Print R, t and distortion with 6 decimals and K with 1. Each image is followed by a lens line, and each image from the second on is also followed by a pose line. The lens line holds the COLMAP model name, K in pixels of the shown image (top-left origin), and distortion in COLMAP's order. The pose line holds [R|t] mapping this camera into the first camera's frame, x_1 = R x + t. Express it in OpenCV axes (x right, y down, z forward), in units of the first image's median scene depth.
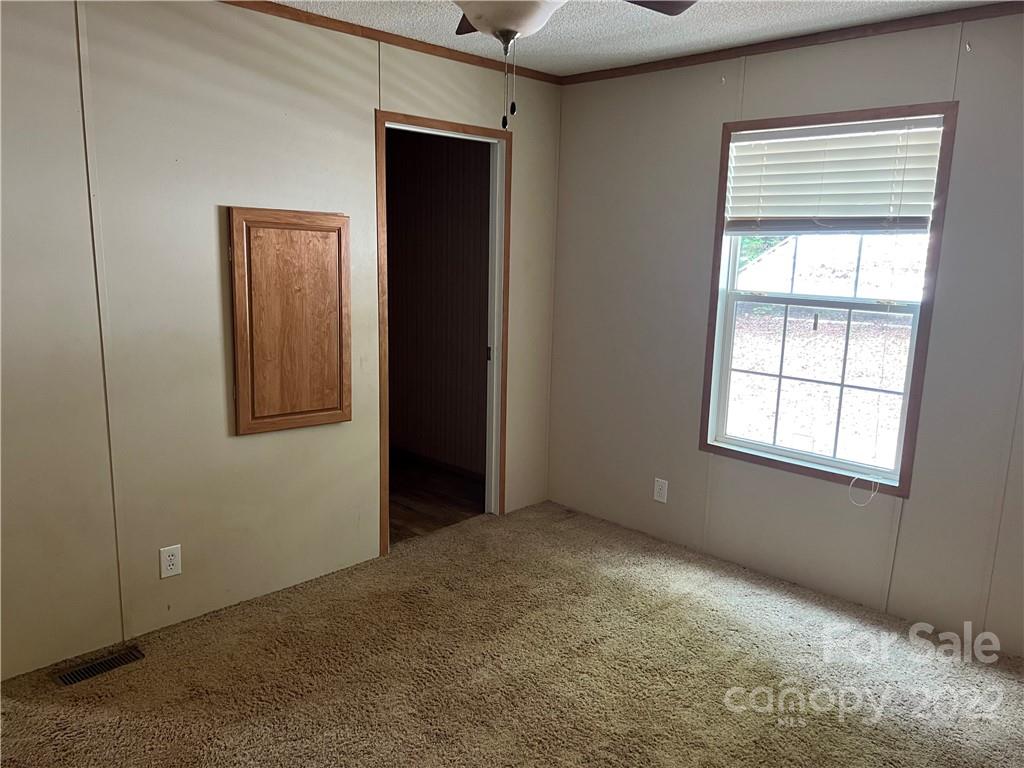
lens RADIAL K [[774.2, 0, 511.8], [0, 774.2, 393.5], [0, 0, 1]] dist [0.003142, -0.001375]
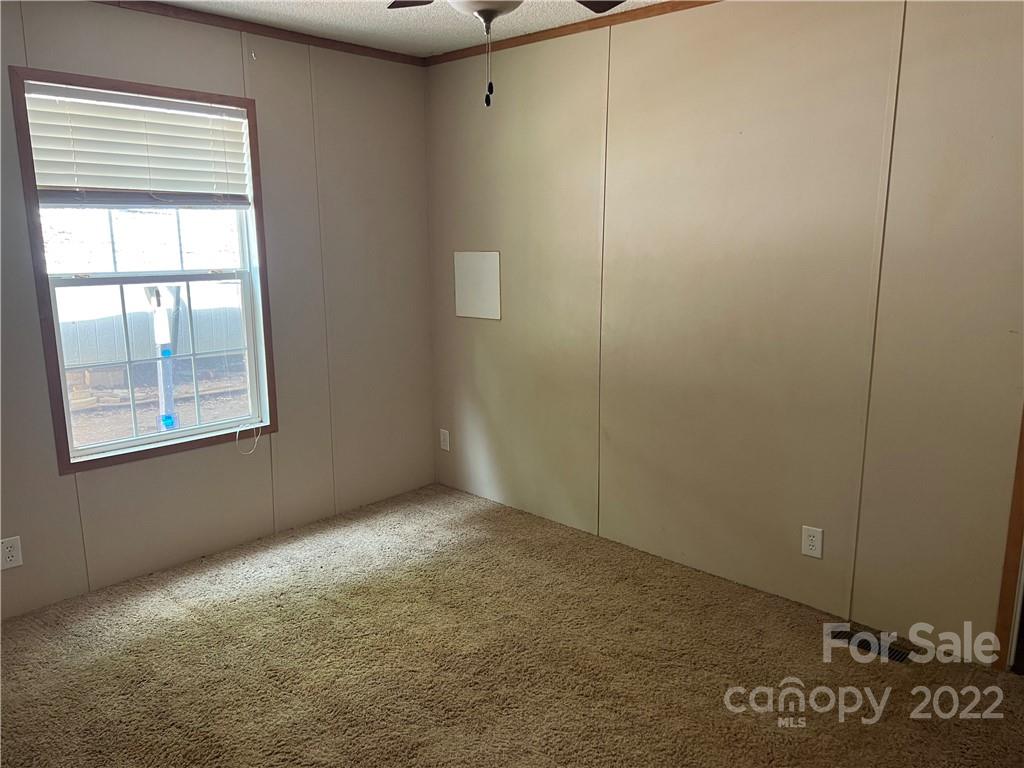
lens RADIAL K [[767.5, 0, 512.0], [0, 767.5, 384.0], [0, 0, 1]] dist [0.004253, 0.002092]
pose [[-0.034305, -0.215218, 0.975963, -0.634888], [0.190905, 0.957145, 0.217779, -0.122189], [-0.981009, 0.193787, 0.008252, 0.608793]]
